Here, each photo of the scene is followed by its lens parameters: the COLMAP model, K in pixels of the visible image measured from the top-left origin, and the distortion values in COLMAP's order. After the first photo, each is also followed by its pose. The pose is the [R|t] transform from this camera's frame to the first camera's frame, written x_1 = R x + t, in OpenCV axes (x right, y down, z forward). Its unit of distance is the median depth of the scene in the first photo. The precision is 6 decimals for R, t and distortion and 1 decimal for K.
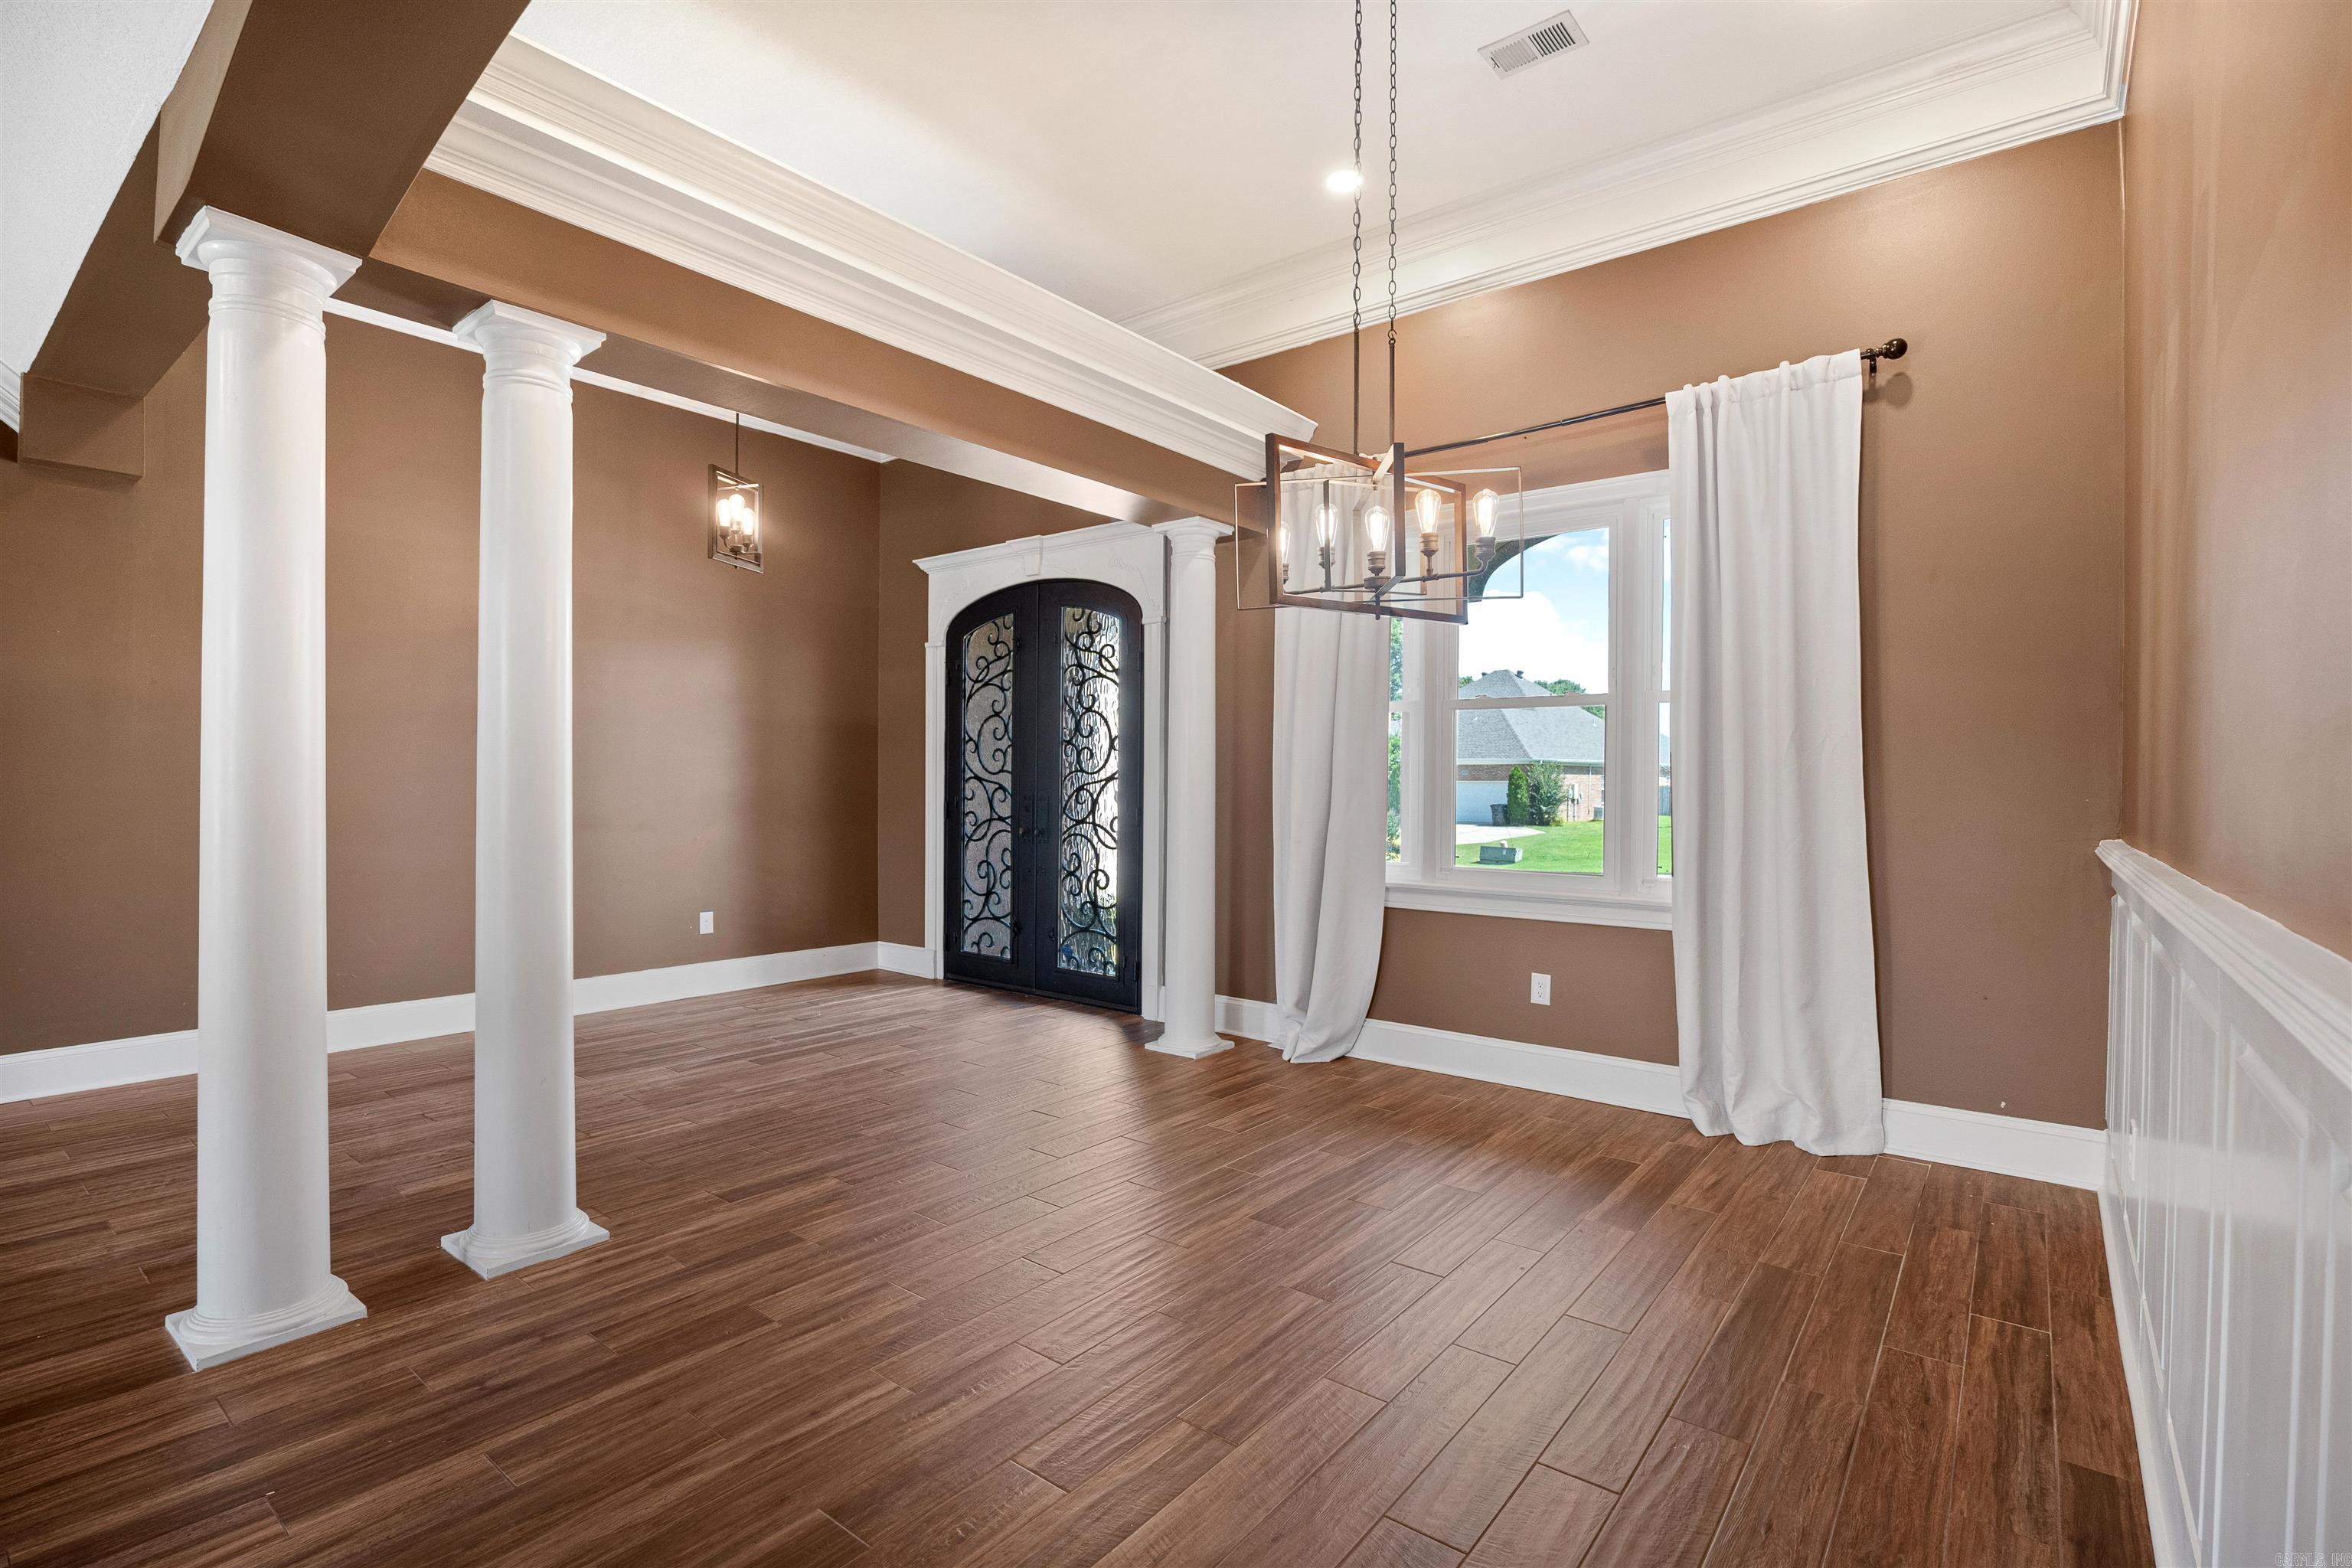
lens RADIAL K [[1094.6, 0, 1154.3], [0, 1094.6, 785.3], [0, 0, 1]] dist [-0.025185, 0.005980]
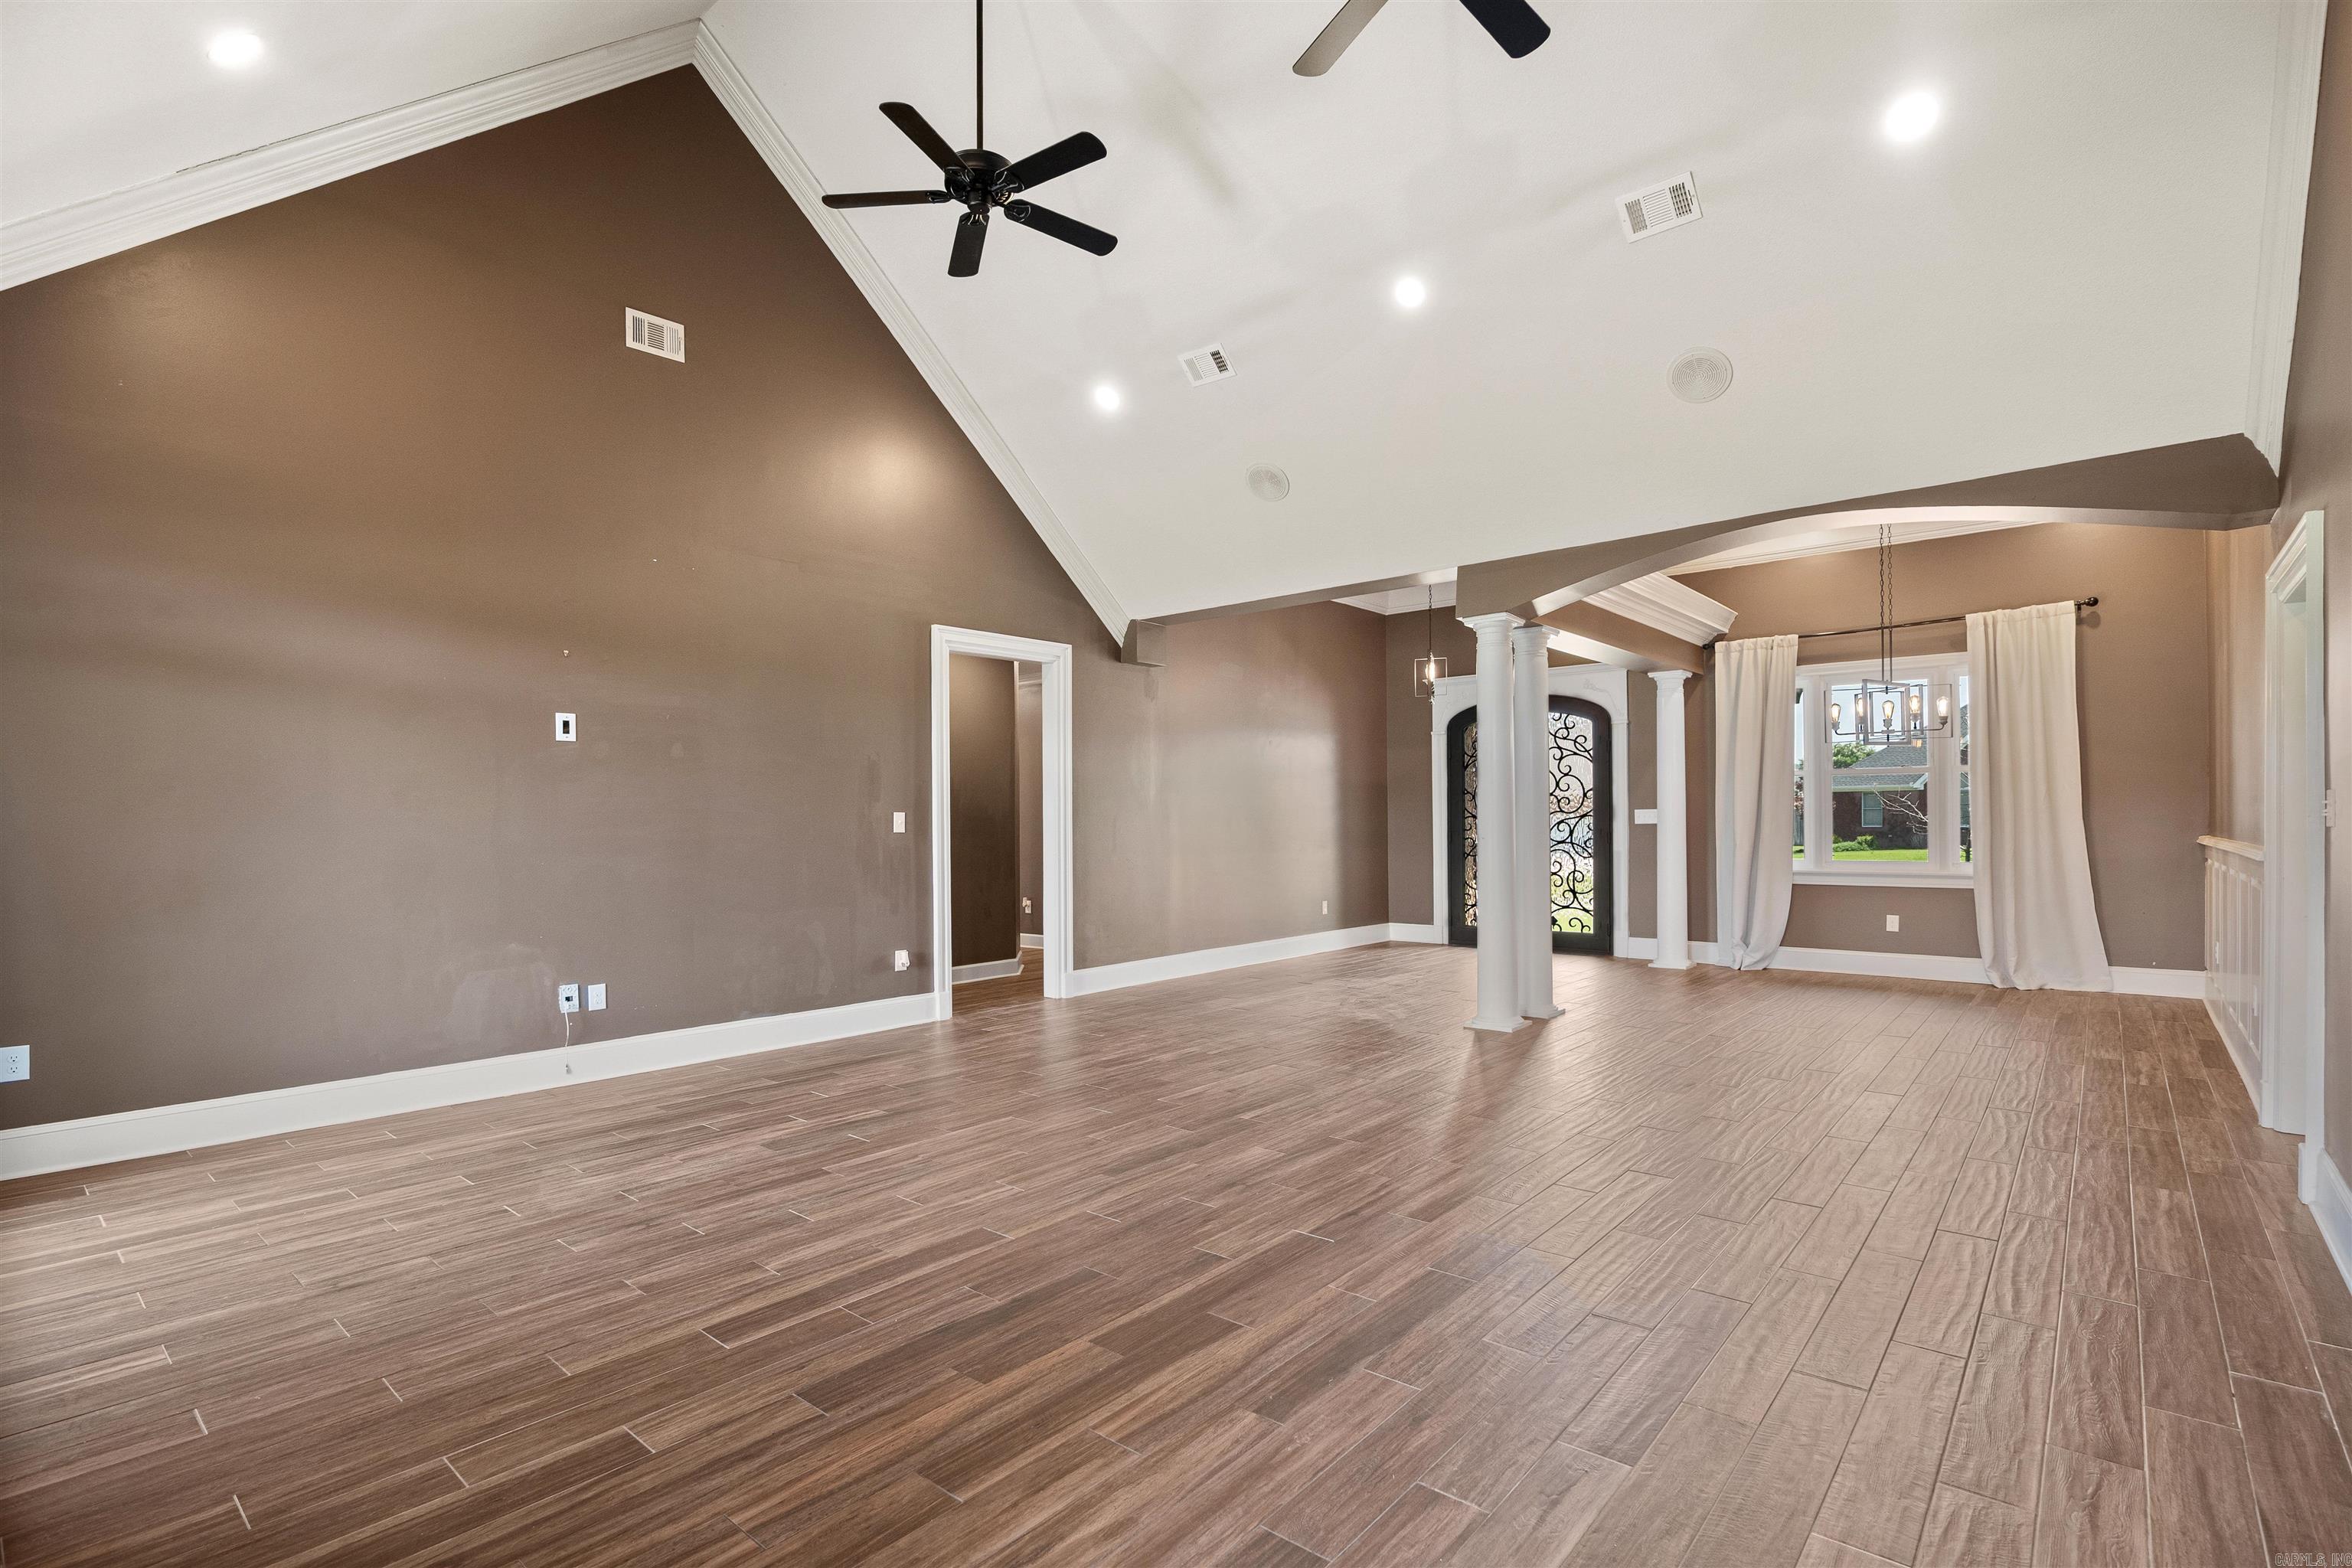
lens RADIAL K [[1094.6, 0, 1151.3], [0, 1094.6, 814.3], [0, 0, 1]] dist [-0.025185, 0.005980]
pose [[0.999295, -0.017522, -0.033219, -0.639520], [0.017283, 0.999823, -0.007477, -0.007137], [0.033344, 0.006897, 0.999420, -0.678780]]
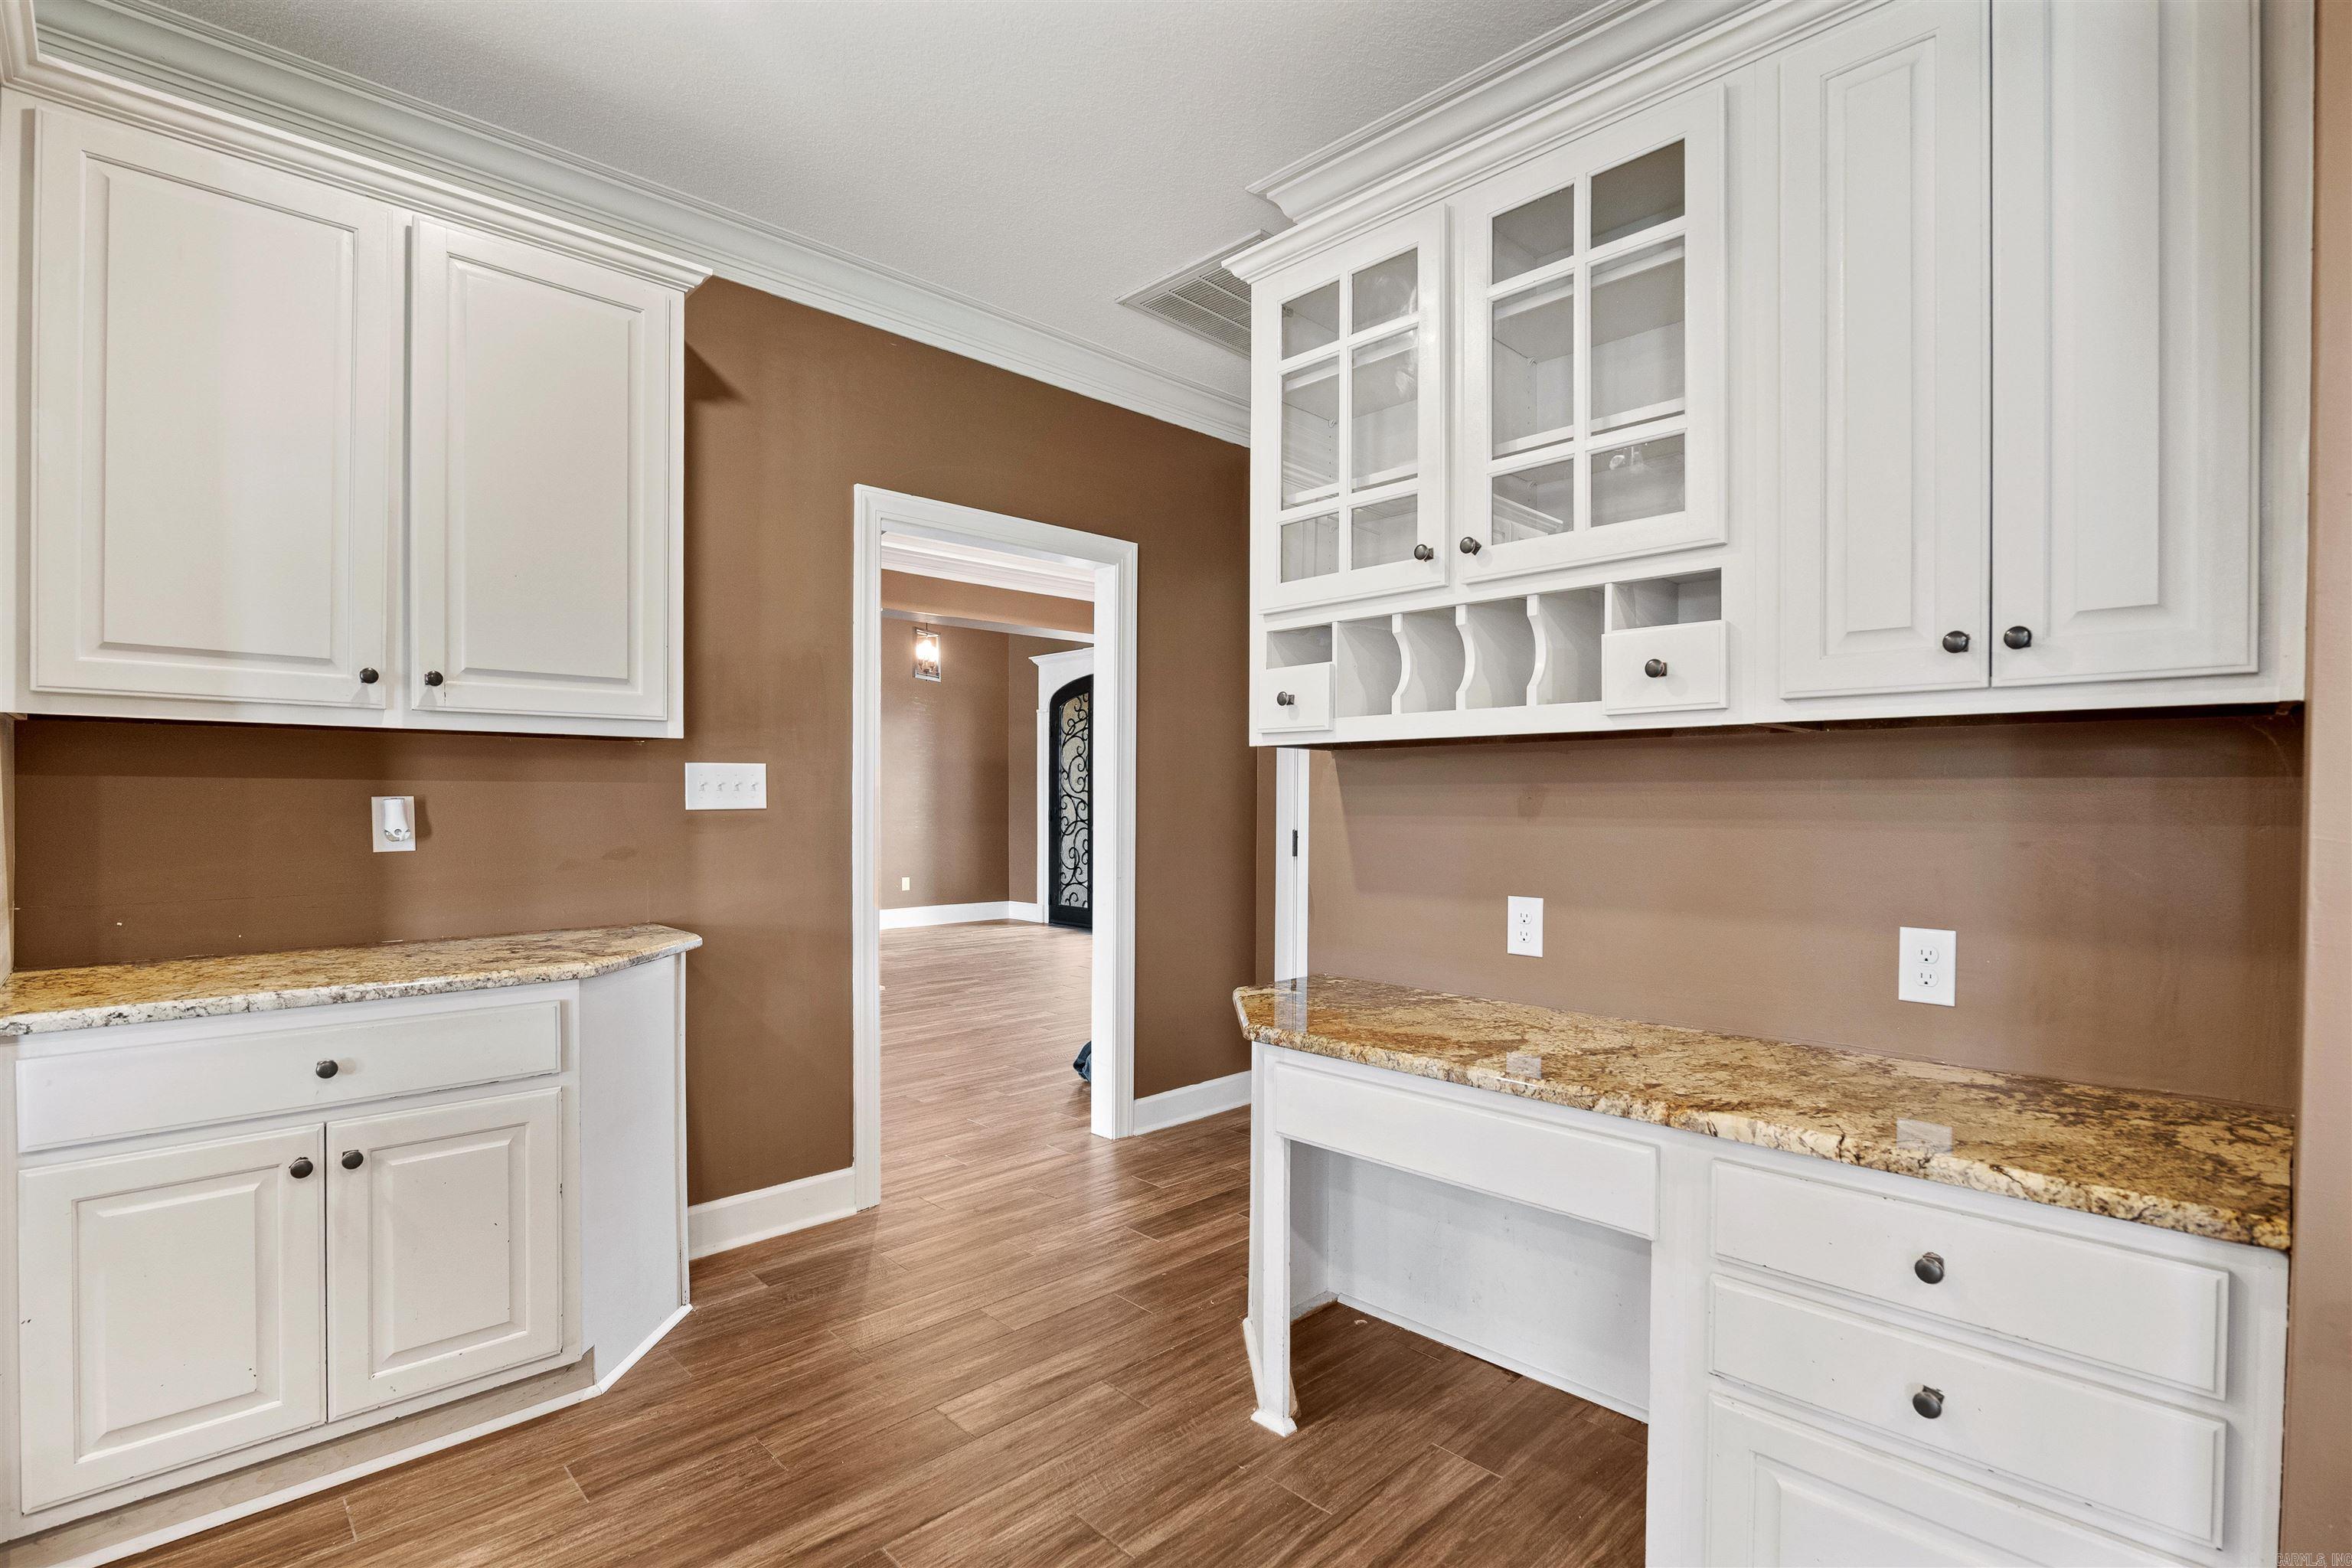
lens RADIAL K [[1094.6, 0, 1174.6], [0, 1094.6, 806.7], [0, 0, 1]] dist [-0.025185, 0.005980]
pose [[0.992952, -0.003933, -0.118453, 0.197287], [0.003956, 0.999992, -0.000041, 0.011621], [0.118452, -0.000427, 0.992960, -0.616498]]
